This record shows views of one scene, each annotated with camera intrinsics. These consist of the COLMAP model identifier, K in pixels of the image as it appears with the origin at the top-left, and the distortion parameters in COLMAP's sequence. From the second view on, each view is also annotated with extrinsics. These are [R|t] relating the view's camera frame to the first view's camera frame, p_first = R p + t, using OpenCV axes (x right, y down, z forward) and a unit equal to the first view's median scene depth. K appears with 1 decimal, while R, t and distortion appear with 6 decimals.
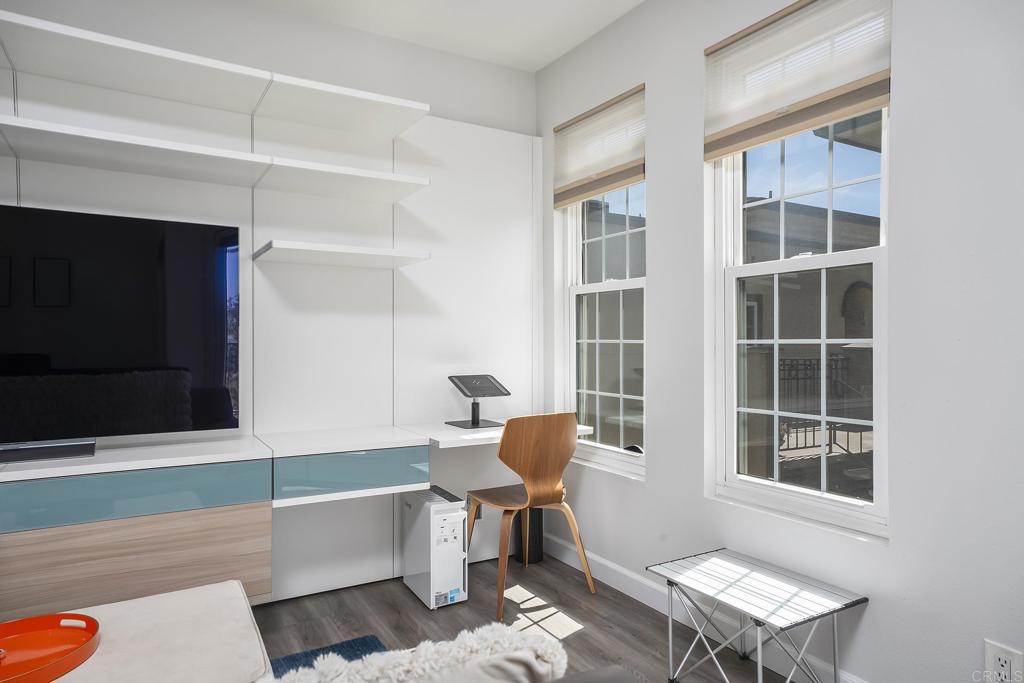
lens RADIAL K [[651.6, 0, 502.7], [0, 651.6, 346.9], [0, 0, 1]] dist [0.010914, 0.003569]
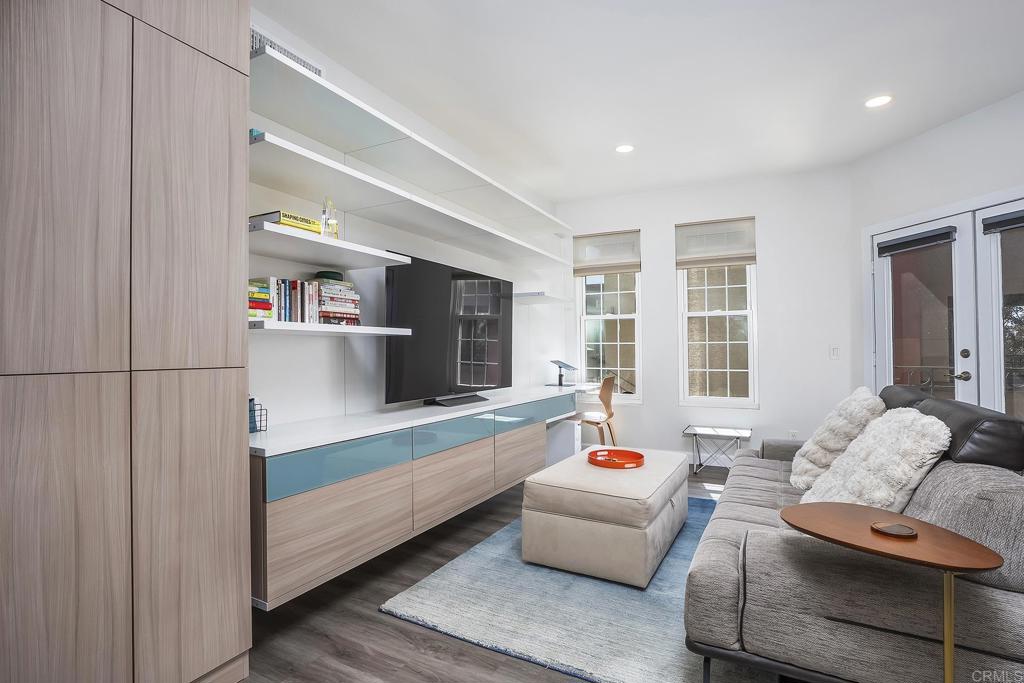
lens RADIAL K [[506.2, 0, 492.4], [0, 506.2, 347.8], [0, 0, 1]] dist [-0.021366, 0.006582]
pose [[0.855190, 0.002460, 0.518308, -1.026981], [0.003045, 0.999948, -0.009769, 0.021684], [-0.518305, 0.009932, 0.855138, -0.205104]]
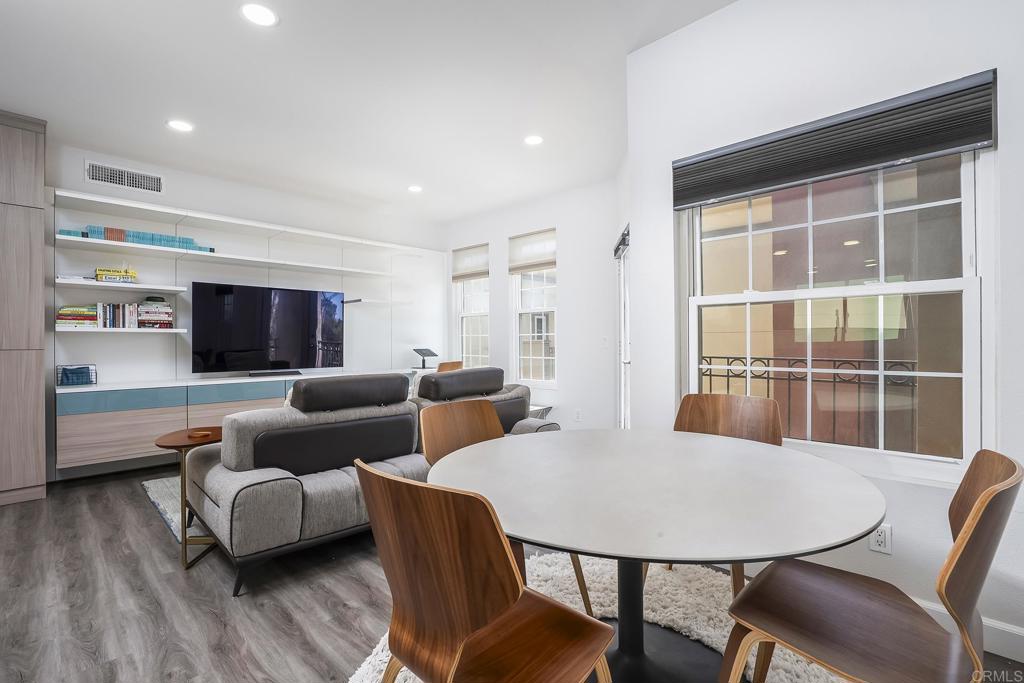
lens RADIAL K [[464.8, 0, 486.2], [0, 464.8, 330.4], [0, 0, 1]] dist [-0.034848, 0.011864]
pose [[0.973800, 0.002238, 0.227393, -0.222676], [0.004643, 0.999547, -0.029722, 0.029002], [-0.227357, 0.029999, 0.973349, -0.842847]]
